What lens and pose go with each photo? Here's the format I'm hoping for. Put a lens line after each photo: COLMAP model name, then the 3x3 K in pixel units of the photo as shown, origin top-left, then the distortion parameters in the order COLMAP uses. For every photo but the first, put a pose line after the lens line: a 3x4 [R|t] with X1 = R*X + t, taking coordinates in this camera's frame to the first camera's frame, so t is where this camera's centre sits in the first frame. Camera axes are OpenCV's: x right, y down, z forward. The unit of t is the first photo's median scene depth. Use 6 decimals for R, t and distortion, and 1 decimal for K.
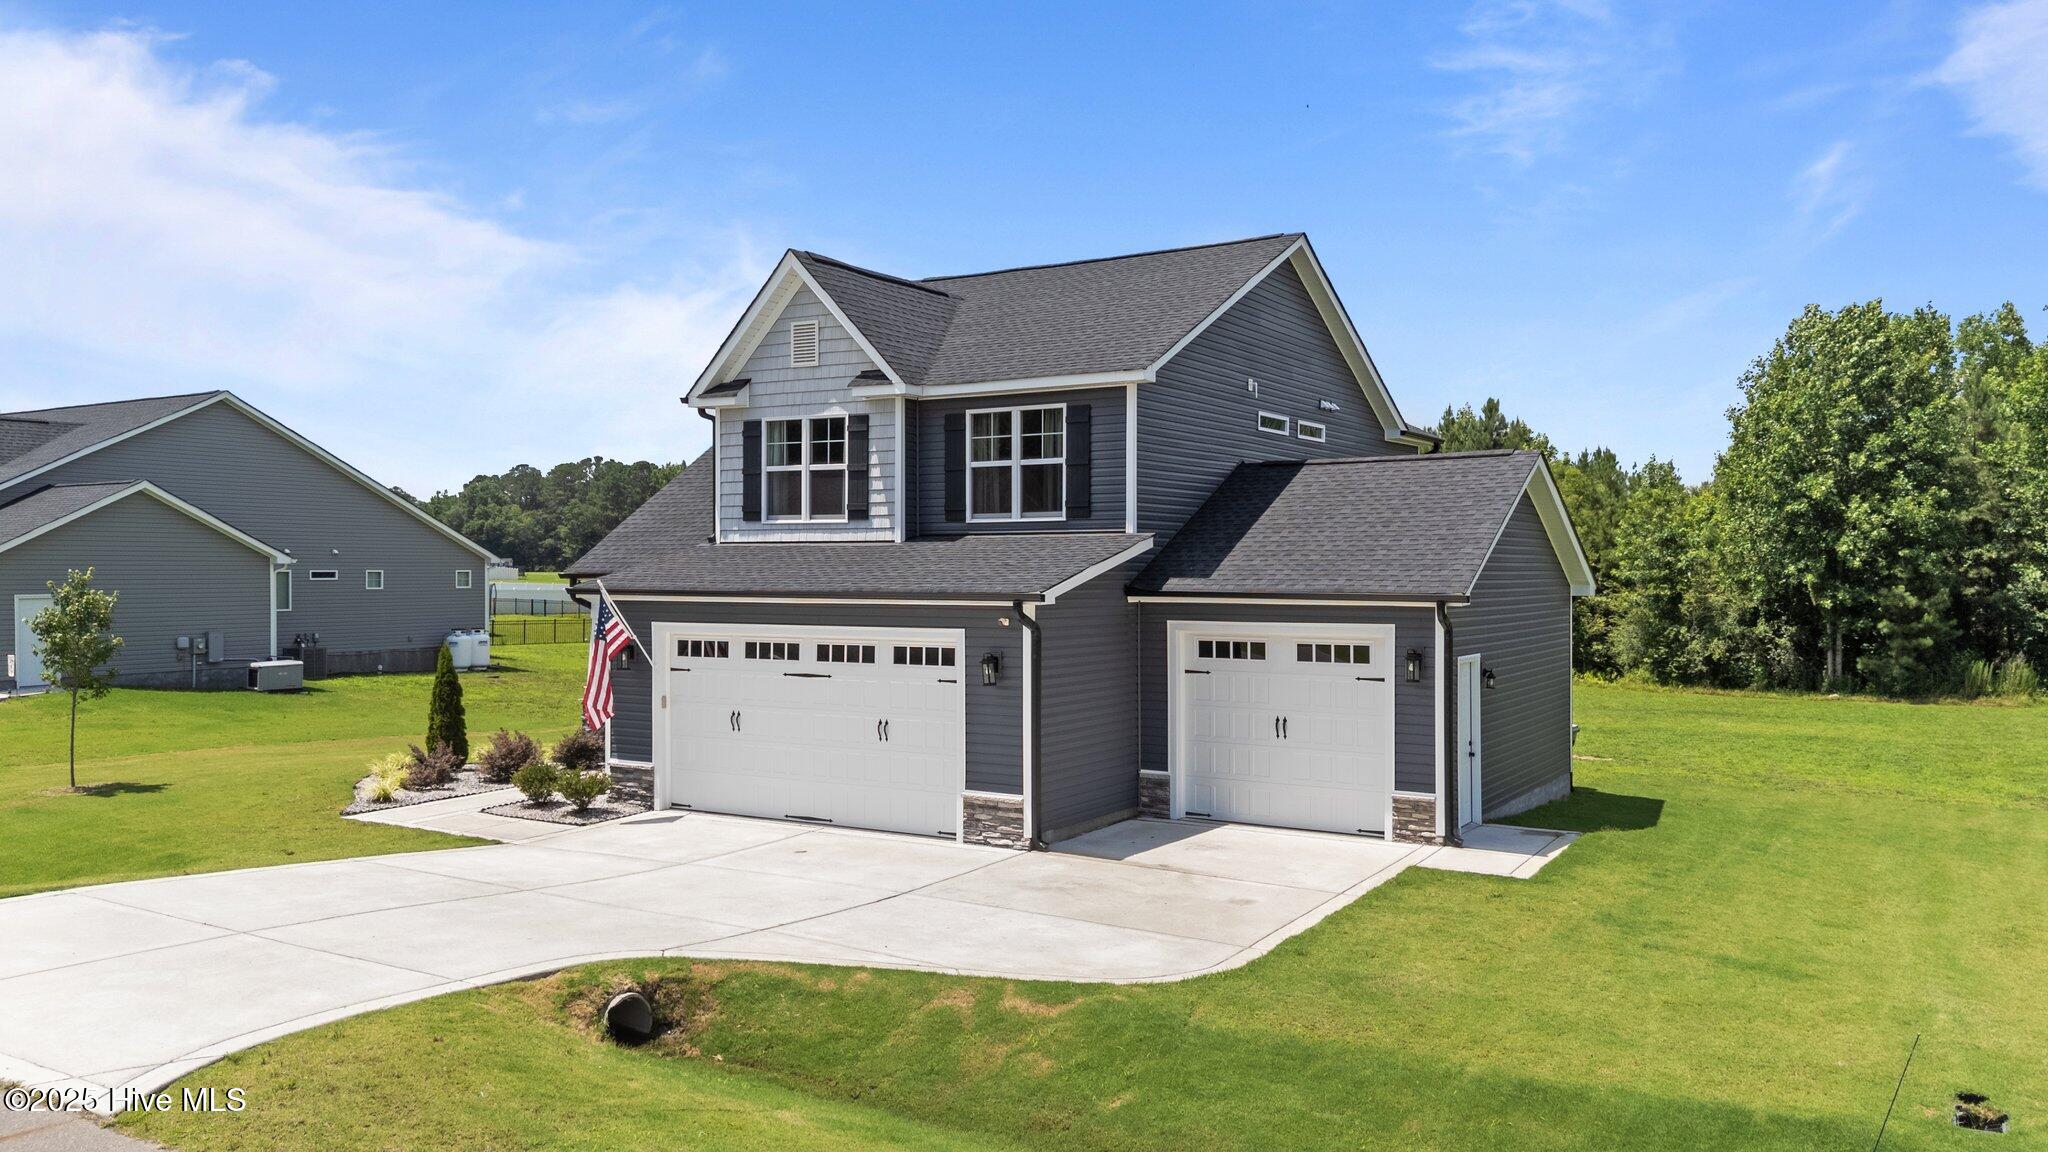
lens RADIAL K [[1518.5, 0, 1018.4], [0, 1518.5, 579.5], [0, 0, 1]] dist [0.070237, -0.074301]
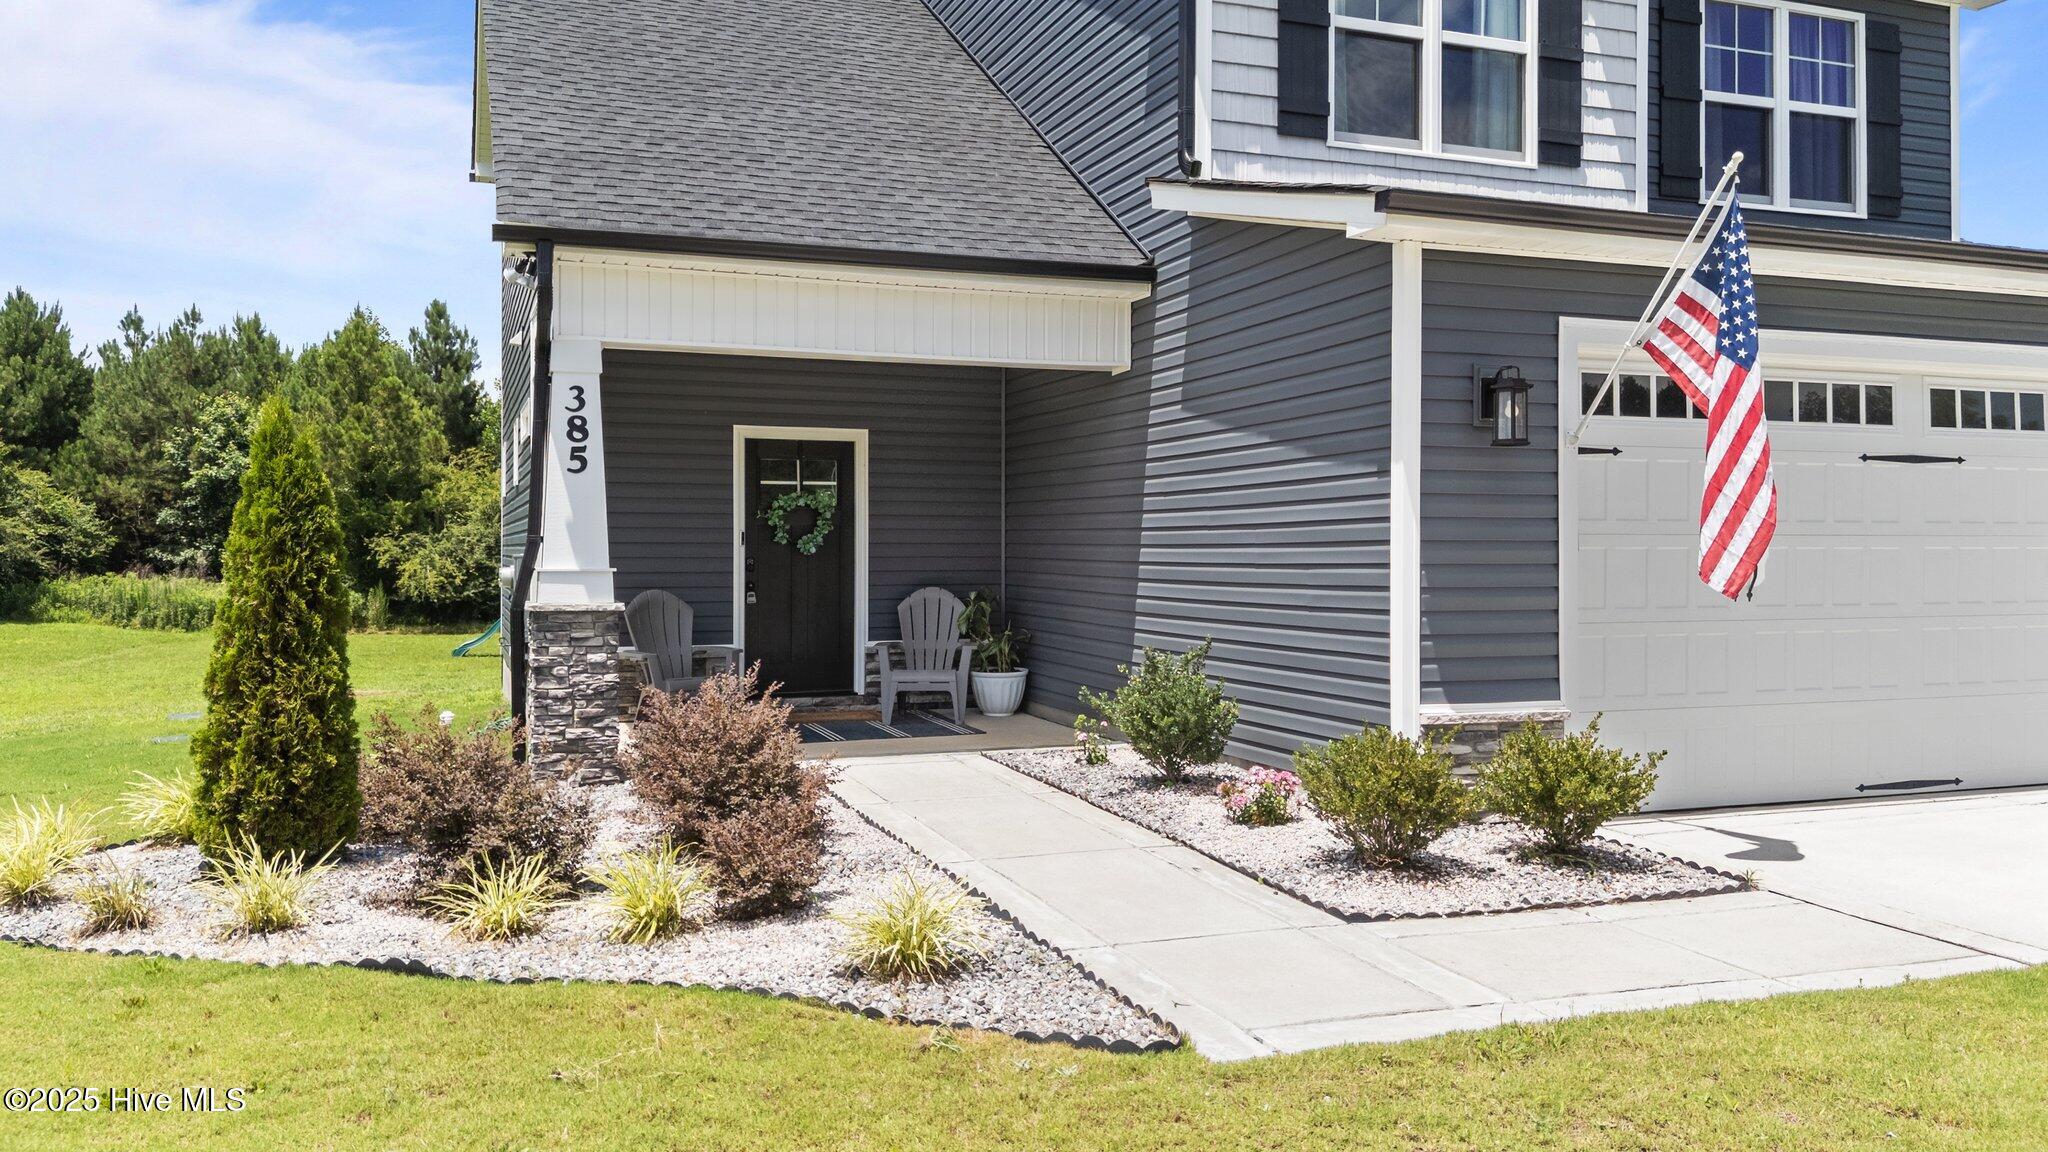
lens RADIAL K [[1518.5, 0, 1018.7], [0, 1518.5, 557.9], [0, 0, 1]] dist [0.070237, -0.074301]
pose [[0.608680, -0.003012, 0.793410, -0.596394], [0.004503, 0.999990, 0.000342, 0.083030], [-0.793403, 0.003364, 0.608687, 0.860713]]
